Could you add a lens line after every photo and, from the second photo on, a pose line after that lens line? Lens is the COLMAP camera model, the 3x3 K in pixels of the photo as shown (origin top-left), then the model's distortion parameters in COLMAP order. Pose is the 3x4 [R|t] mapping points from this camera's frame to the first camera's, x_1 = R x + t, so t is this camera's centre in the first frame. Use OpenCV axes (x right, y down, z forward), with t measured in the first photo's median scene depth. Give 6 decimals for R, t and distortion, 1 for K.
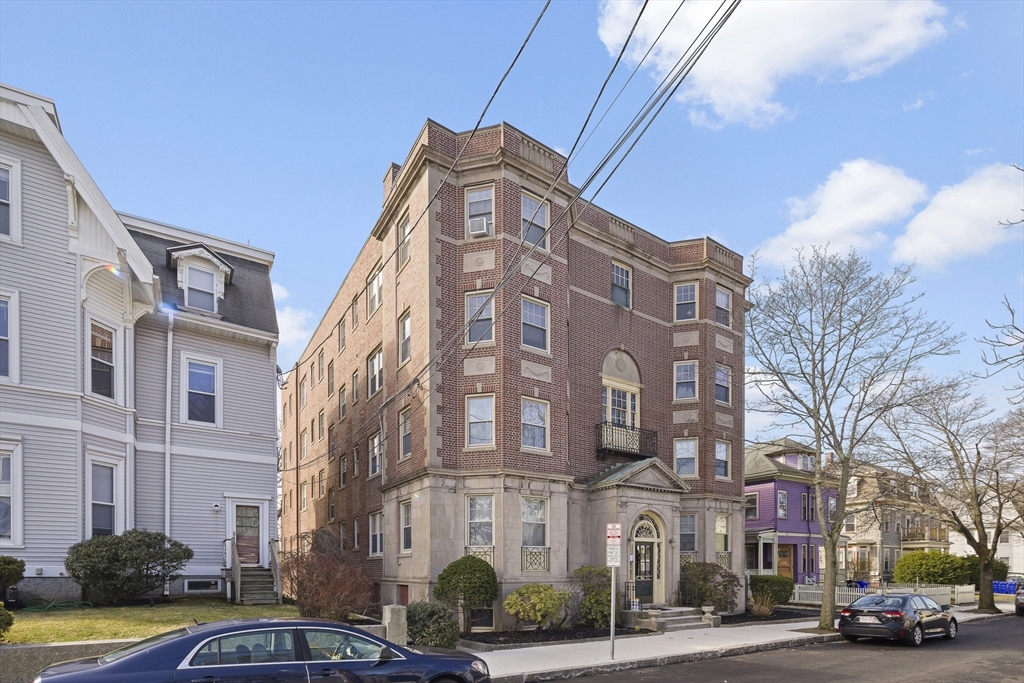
lens RADIAL K [[500.8, 0, 515.2], [0, 500.8, 340.8], [0, 0, 1]] dist [-0.001389, -0.001097]
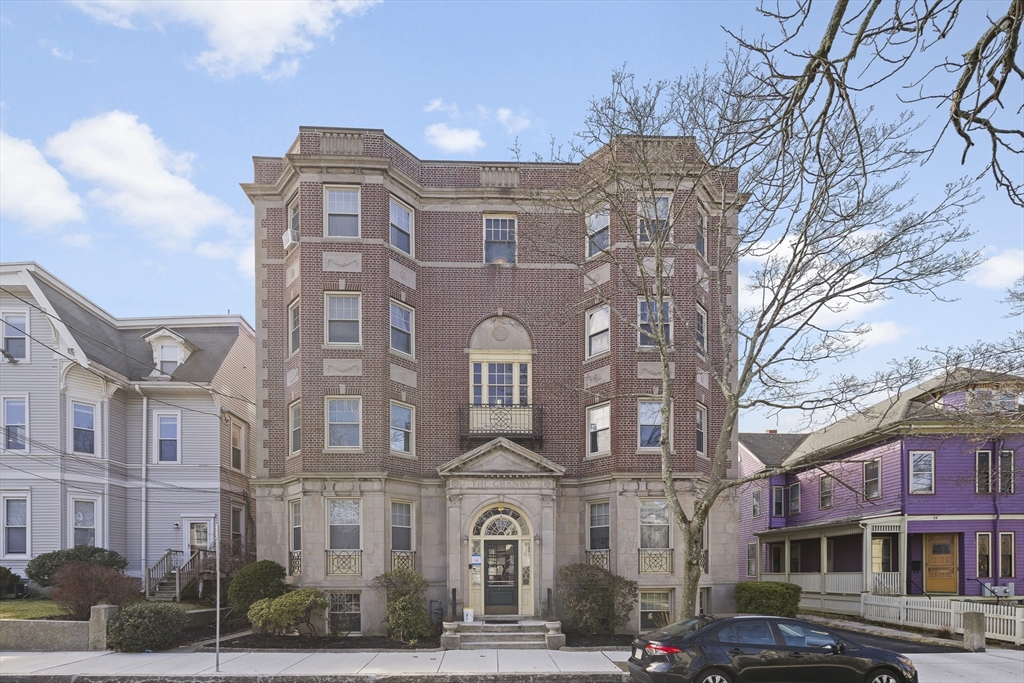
lens RADIAL K [[500.8, 0, 525.9], [0, 500.8, 364.7], [0, 0, 1]] dist [-0.001389, -0.001097]
pose [[0.831610, -0.213942, -0.512497, 0.776090], [0.231895, 0.972291, -0.029597, 0.156276], [0.504628, -0.094232, 0.858179, 0.344774]]
